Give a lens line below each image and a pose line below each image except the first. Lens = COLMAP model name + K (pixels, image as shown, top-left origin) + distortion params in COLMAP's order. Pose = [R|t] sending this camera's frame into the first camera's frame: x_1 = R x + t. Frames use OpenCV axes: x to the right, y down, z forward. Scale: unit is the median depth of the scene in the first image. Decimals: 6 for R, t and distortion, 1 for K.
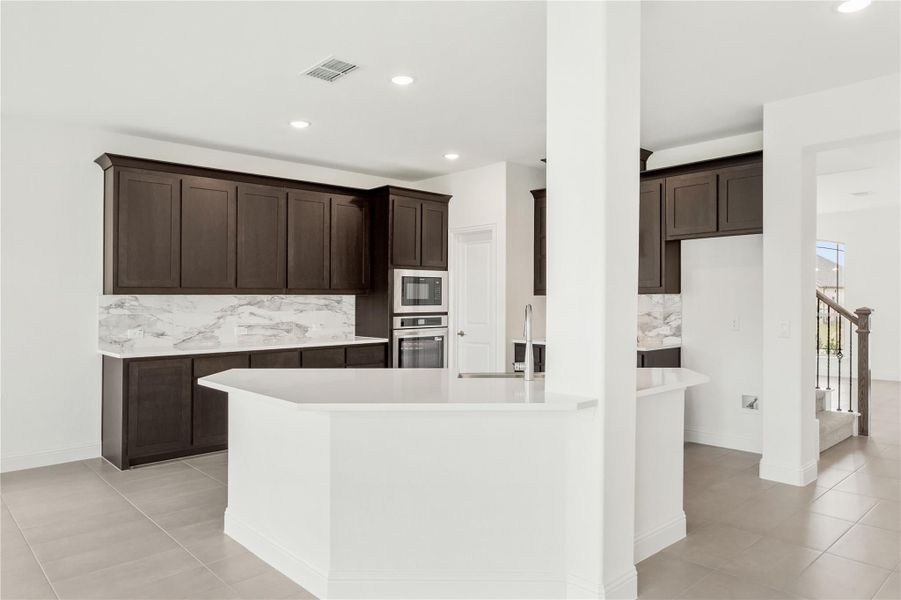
lens RADIAL K [[603.8, 0, 448.1], [0, 603.8, 297.9], [0, 0, 1]] dist [-0.004280, 0.016829]
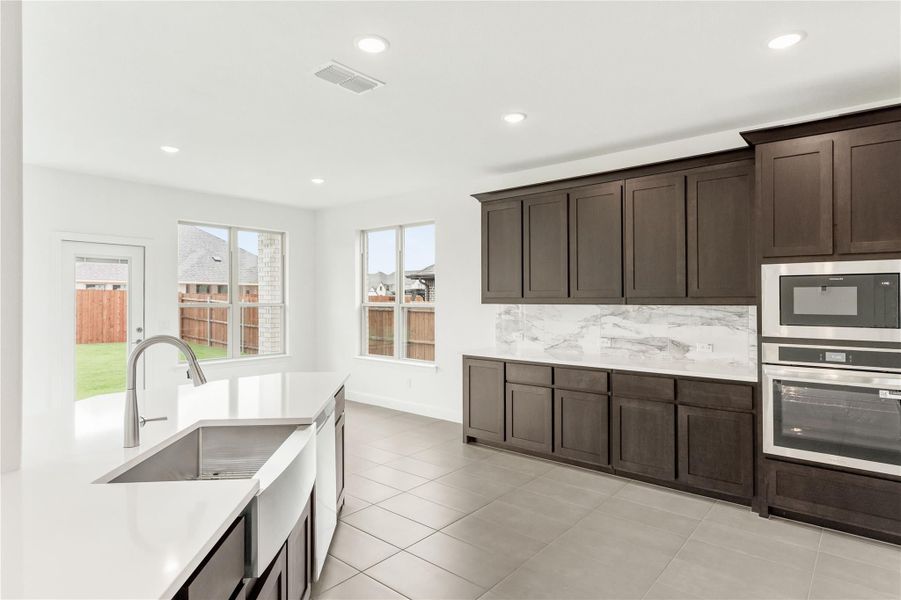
lens RADIAL K [[478.9, 0, 443.2], [0, 478.9, 292.1], [0, 0, 1]] dist [-0.002146, 0.000238]
pose [[0.137970, -0.015911, -0.990309, 0.361136], [-0.002156, 0.999864, -0.016365, -0.011407], [0.990434, 0.004393, 0.137917, 0.638316]]
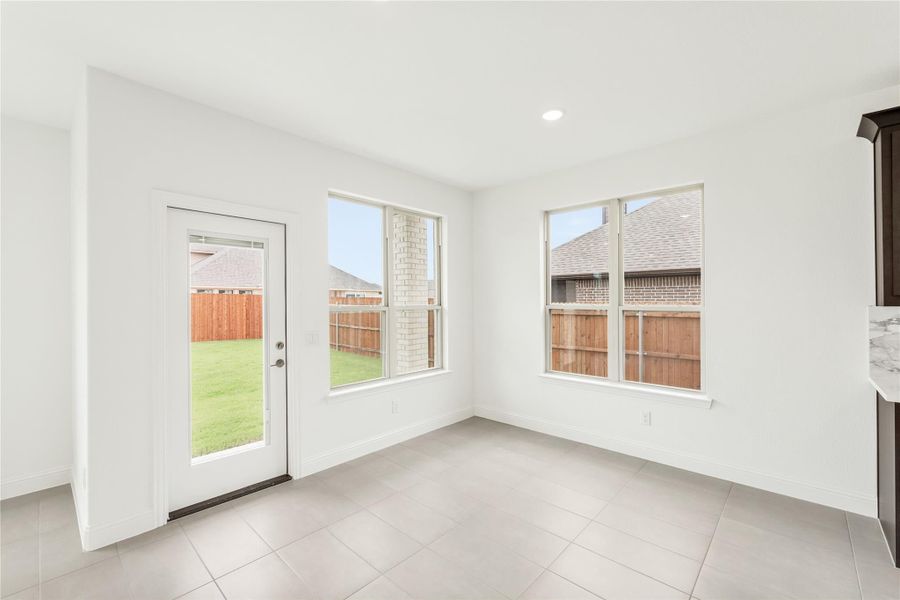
lens RADIAL K [[384.3, 0, 455.5], [0, 384.3, 298.1], [0, 0, 1]] dist [-0.000604, -0.000281]
pose [[0.089801, -0.009377, -0.995916, -0.116105], [0.002085, 0.999955, -0.009227, -0.009978], [0.995958, -0.001248, 0.089816, 0.365955]]
